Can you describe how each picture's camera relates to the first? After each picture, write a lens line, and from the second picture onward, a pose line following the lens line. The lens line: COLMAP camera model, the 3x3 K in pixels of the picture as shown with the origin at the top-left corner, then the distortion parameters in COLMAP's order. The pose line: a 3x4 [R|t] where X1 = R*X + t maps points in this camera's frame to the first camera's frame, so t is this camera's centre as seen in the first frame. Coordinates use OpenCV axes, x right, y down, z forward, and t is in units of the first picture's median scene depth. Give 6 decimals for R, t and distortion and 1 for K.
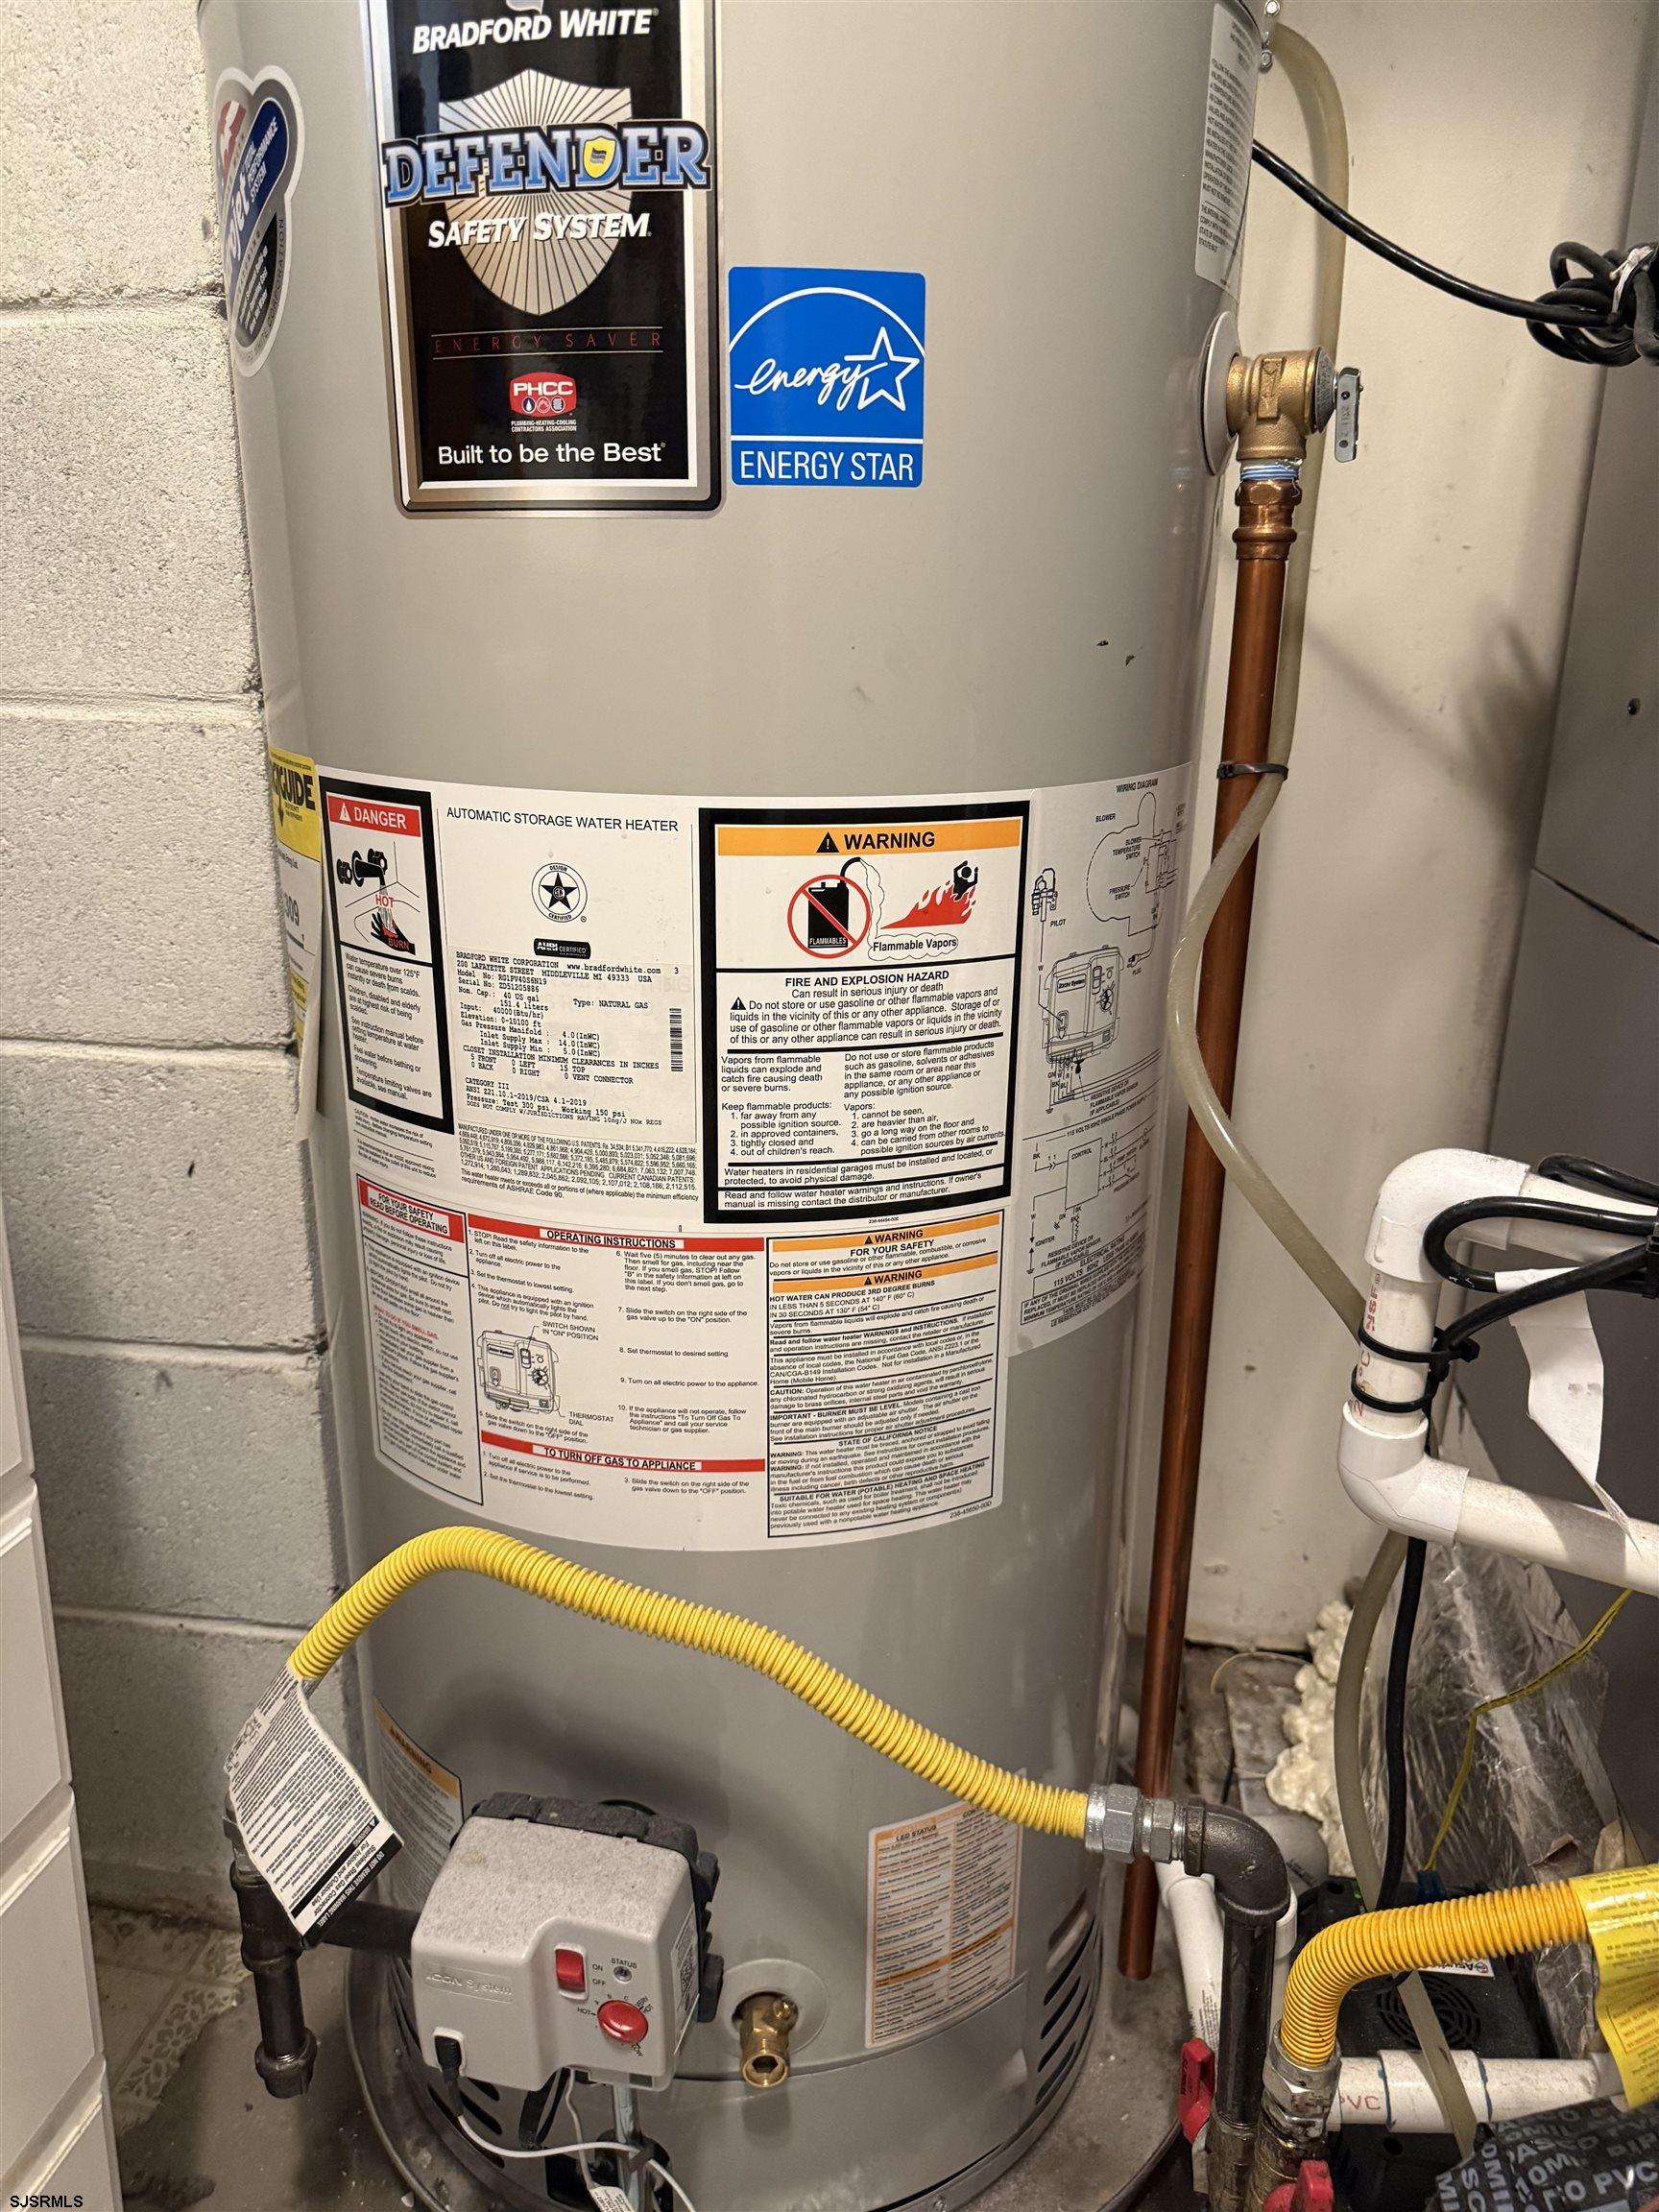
lens RADIAL K [[1568.5, 0, 828.7], [0, 1568.5, 1109.8], [0, 0, 1]] dist [0.020664, -0.017019]
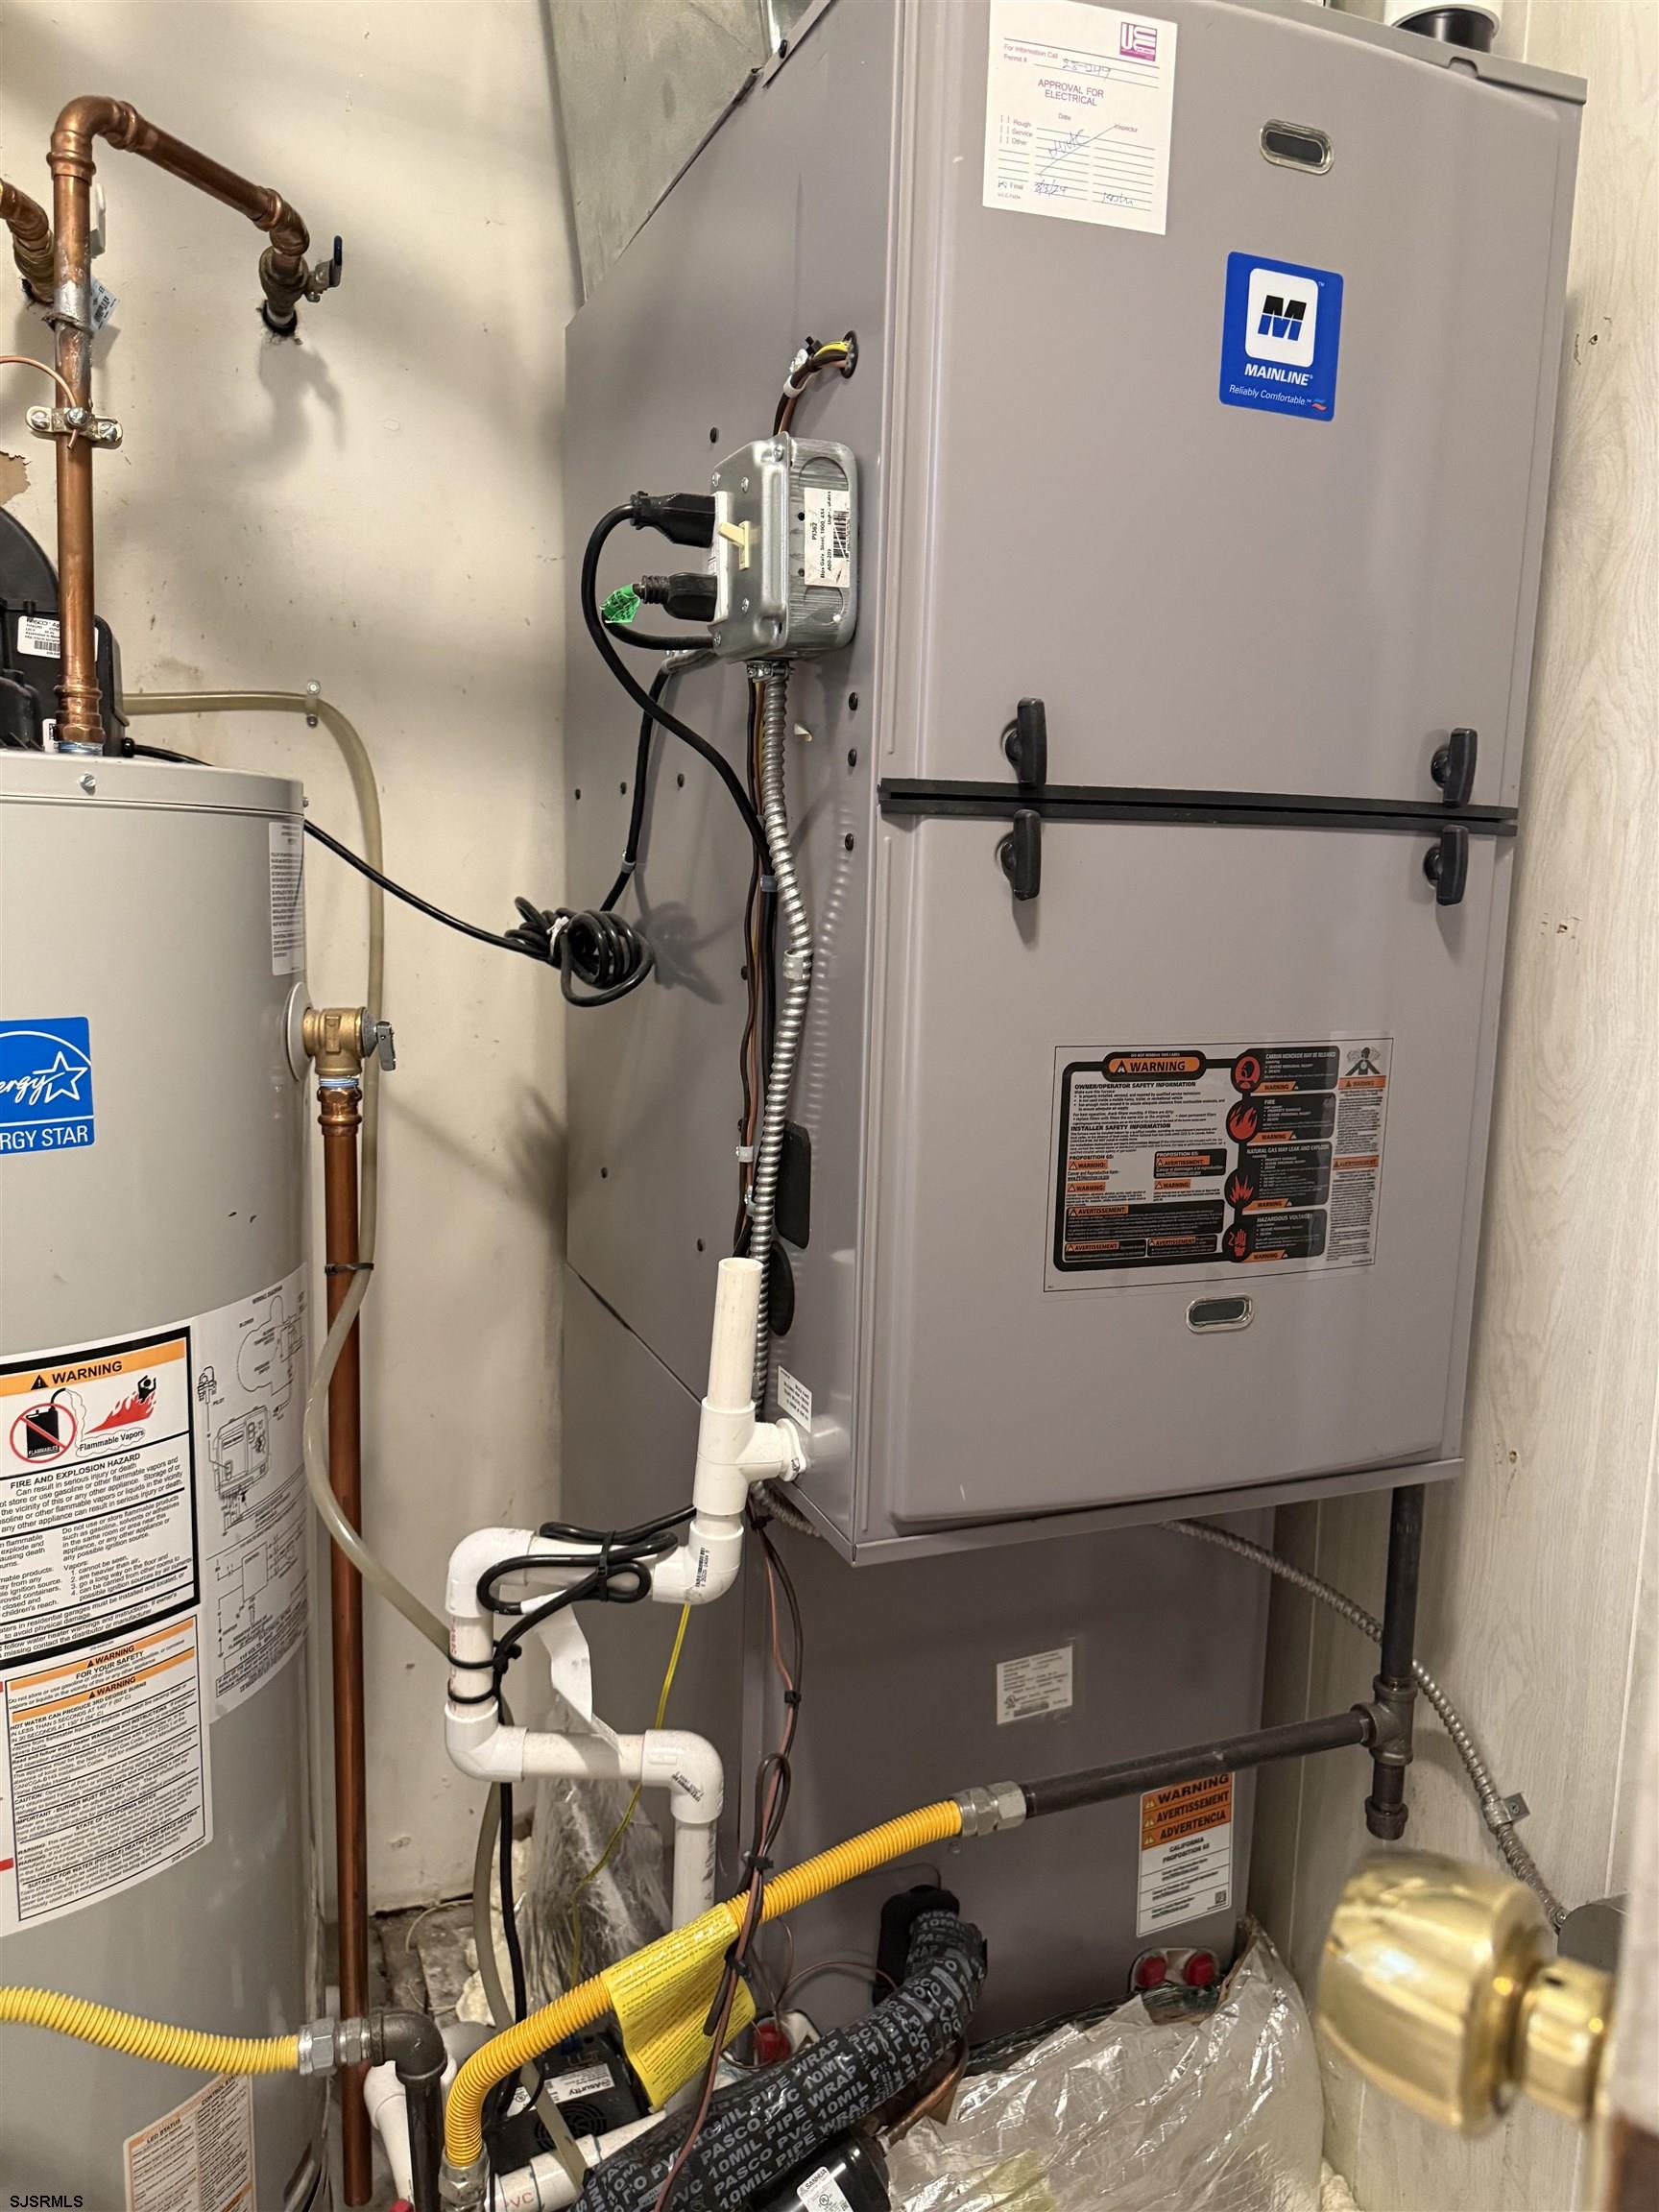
lens RADIAL K [[1568.5, 0, 825.4], [0, 1568.5, 1117.4], [0, 0, 1]] dist [0.020664, -0.017019]
pose [[0.864679, -0.063384, 0.498310, -0.071582], [0.138517, 0.983632, -0.115242, -0.131004], [-0.482850, 0.168672, 0.859306, -0.525738]]
